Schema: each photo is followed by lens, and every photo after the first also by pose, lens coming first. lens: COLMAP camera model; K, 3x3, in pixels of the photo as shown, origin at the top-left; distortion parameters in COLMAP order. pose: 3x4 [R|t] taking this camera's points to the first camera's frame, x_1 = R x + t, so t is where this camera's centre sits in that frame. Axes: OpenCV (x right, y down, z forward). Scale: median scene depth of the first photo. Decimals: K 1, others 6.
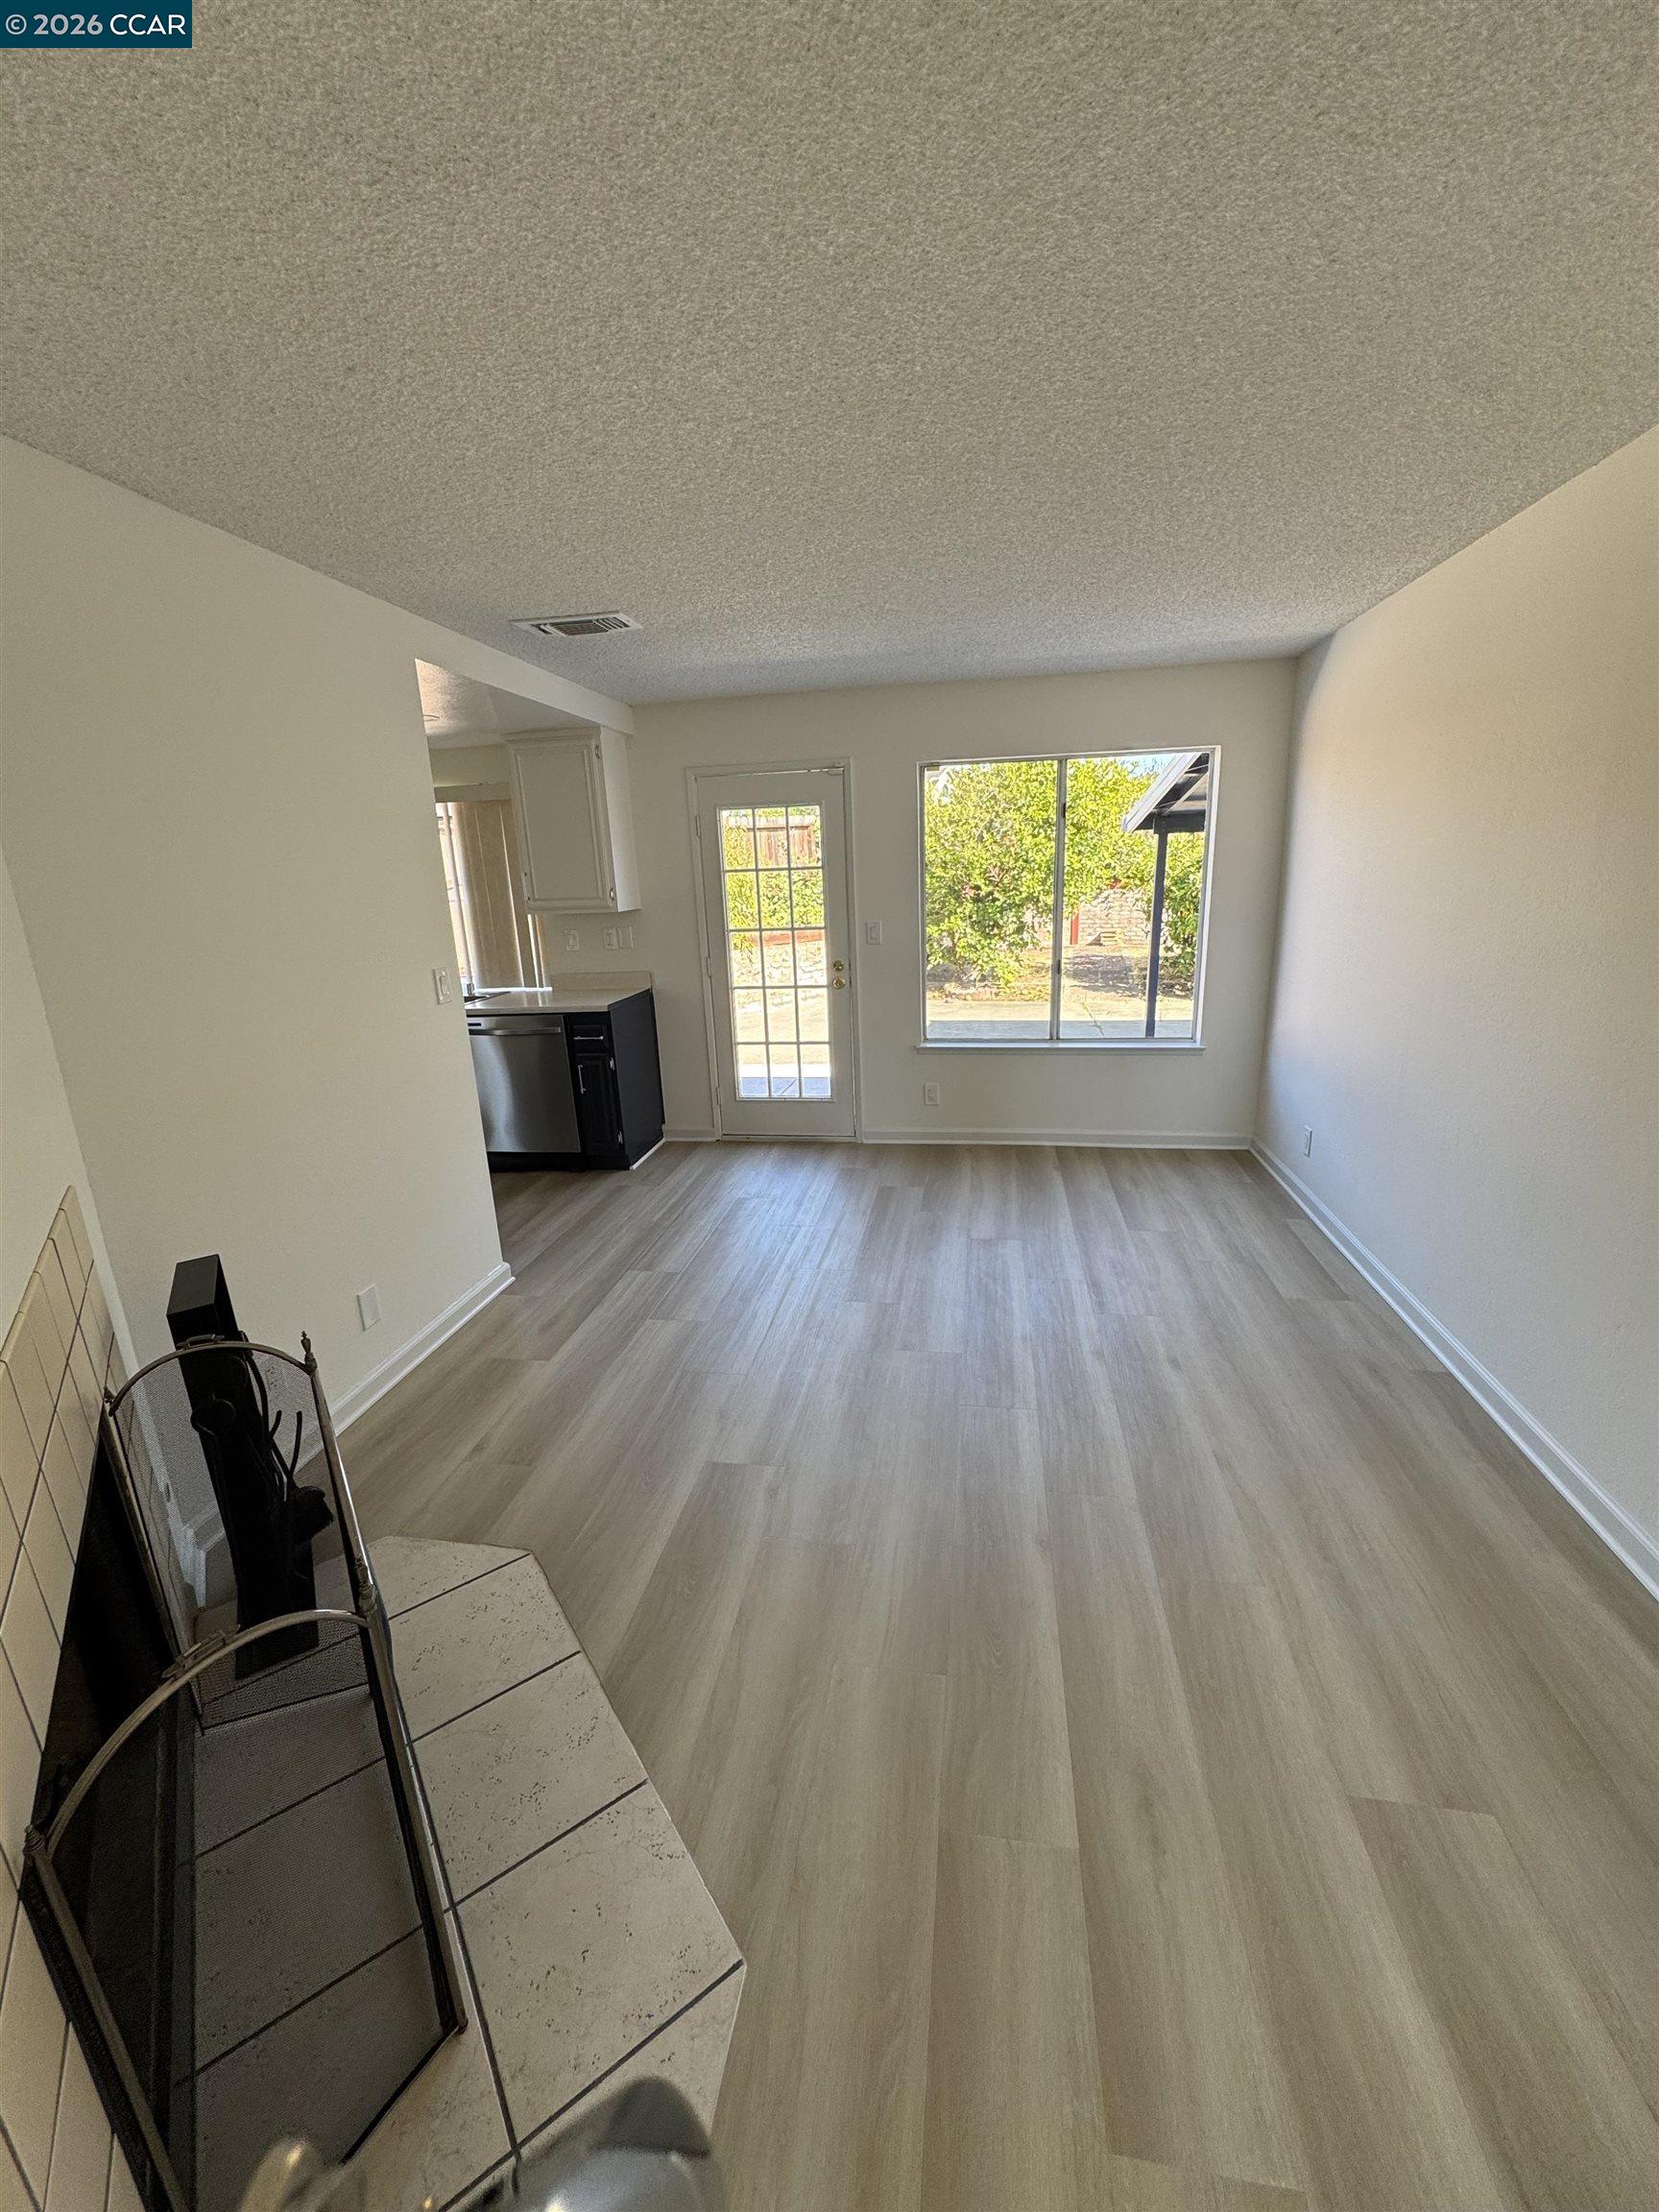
lens RADIAL K [[883.4, 0, 831.6], [0, 883.4, 1107.1], [0, 0, 1]] dist [-0.001328, 0.000417]
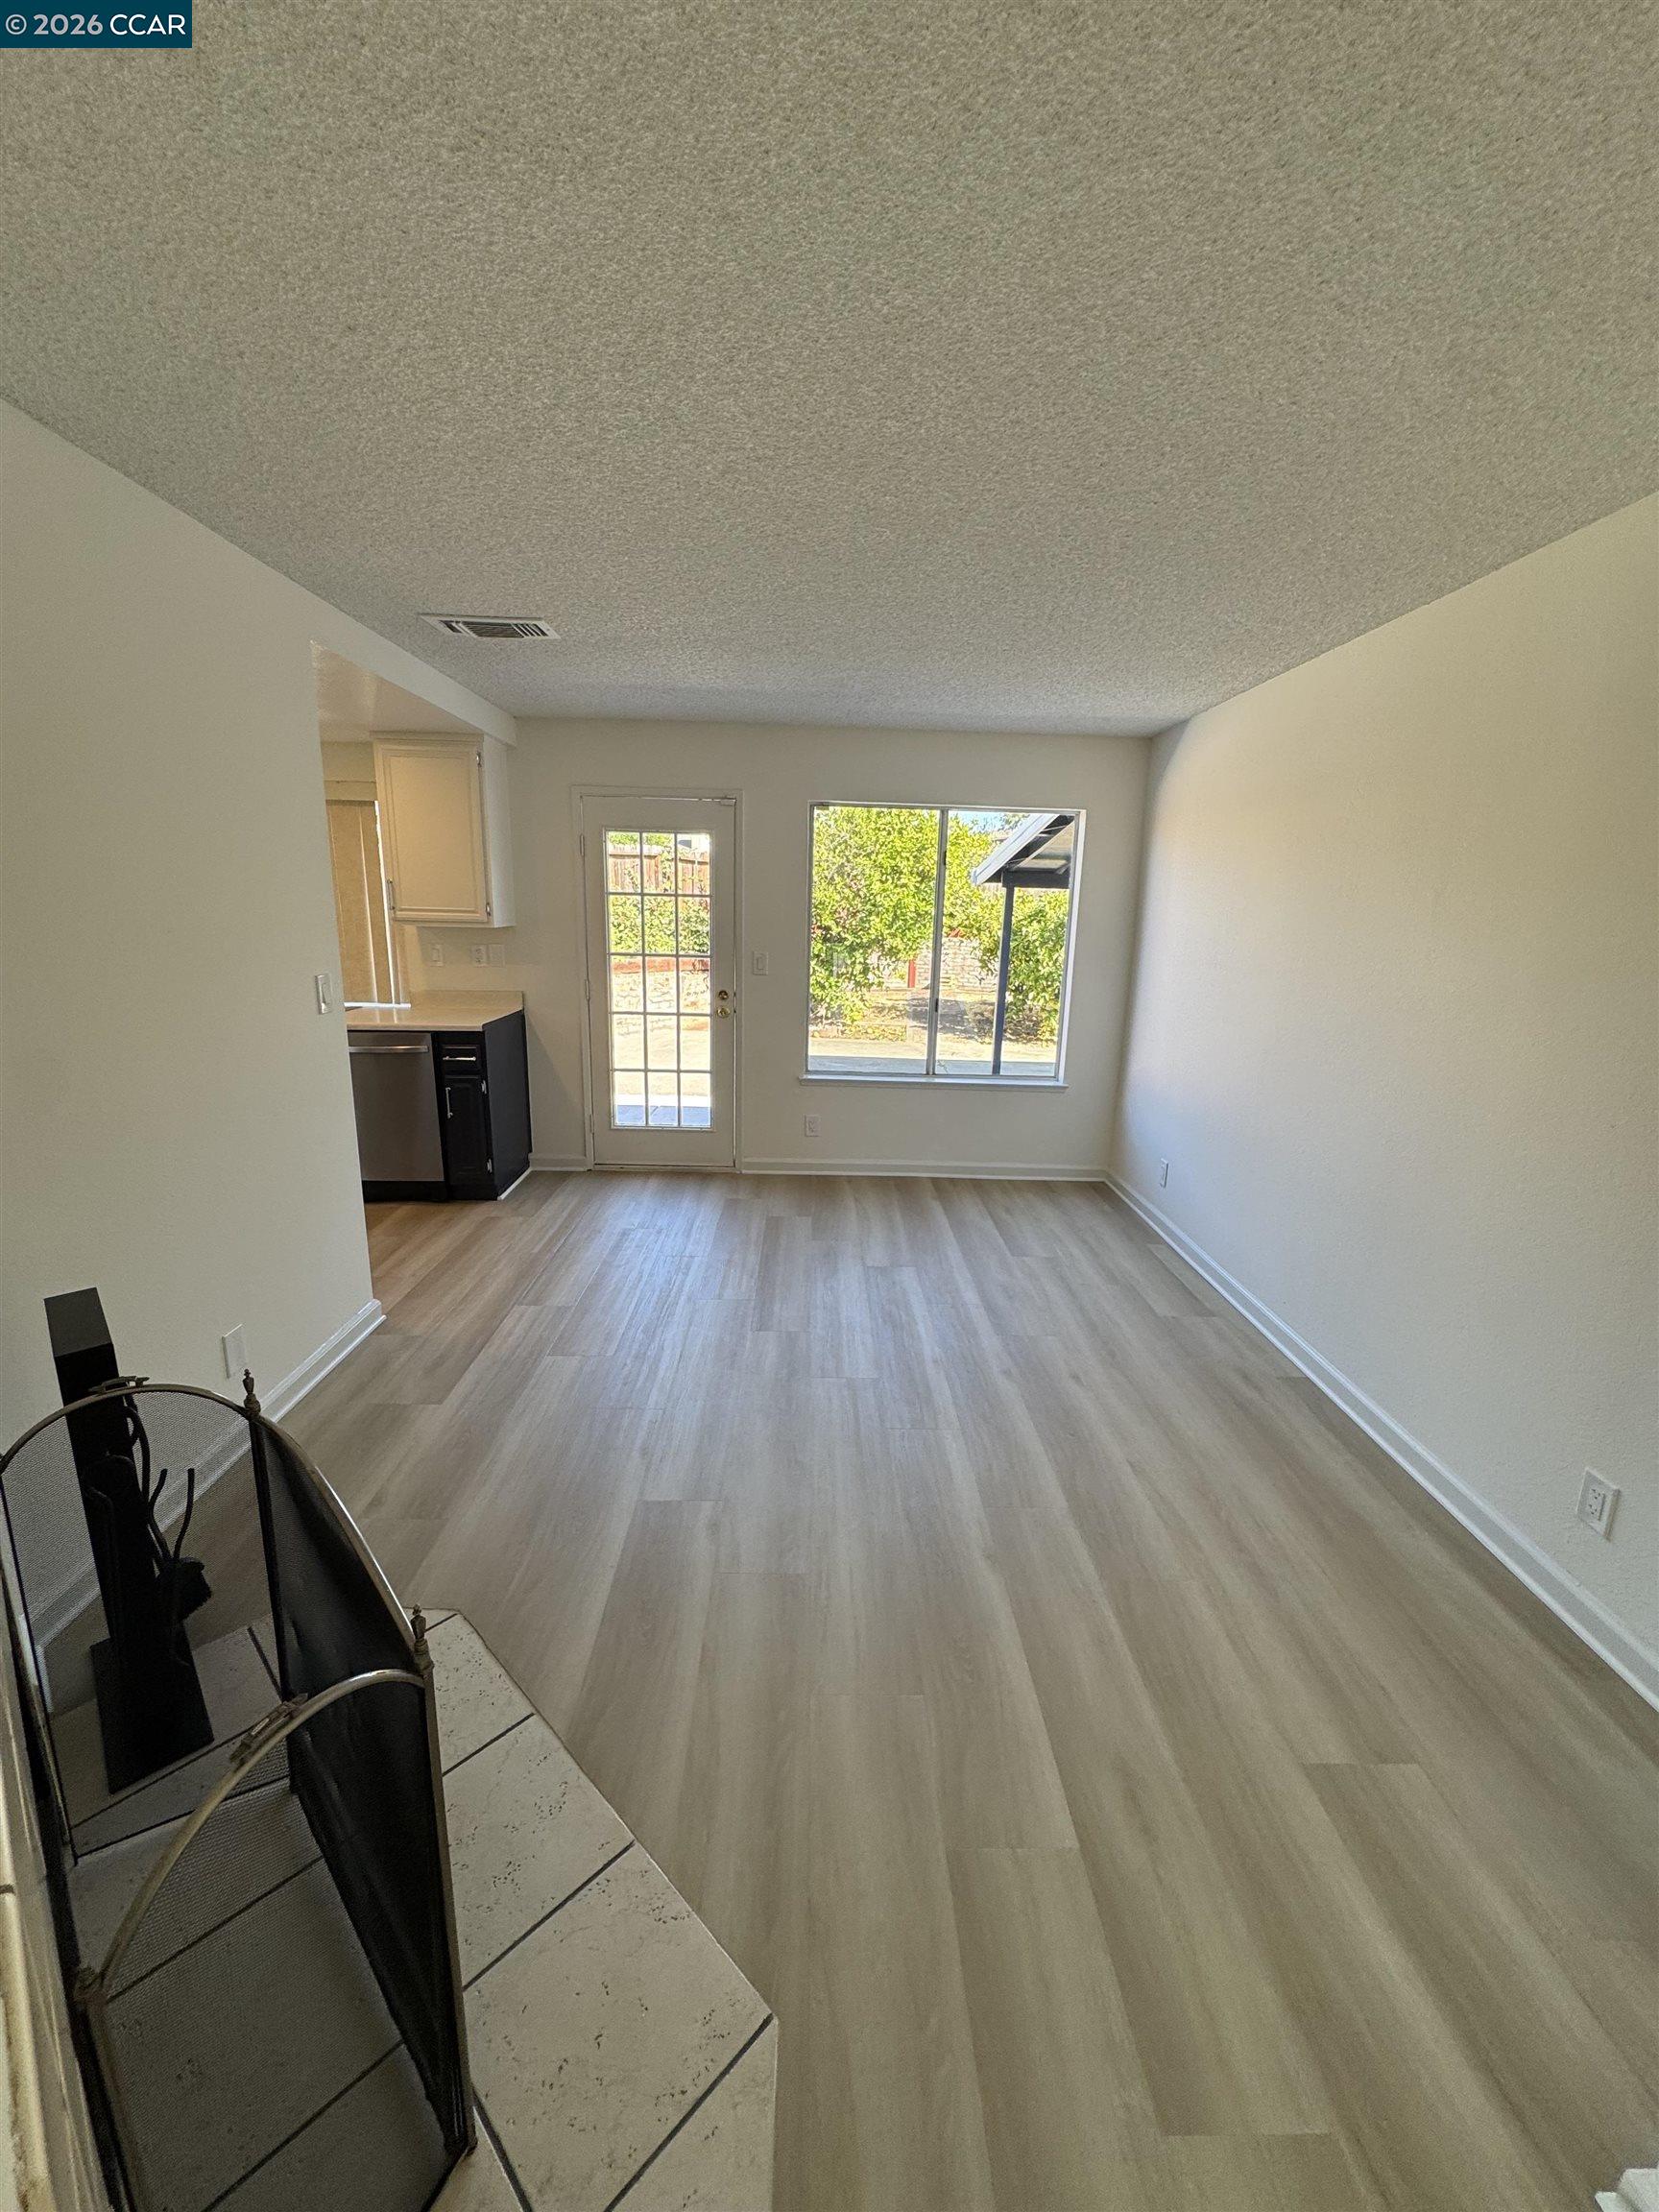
lens RADIAL K [[884.0, 0, 832.6], [0, 884.0, 1106.9], [0, 0, 1]] dist [-0.000940, 0.000157]
pose [[0.980331, 0.020768, 0.196267, -0.100983], [-0.012666, 0.999019, -0.042442, 0.011223], [-0.196956, 0.039121, 0.979632, 0.005935]]
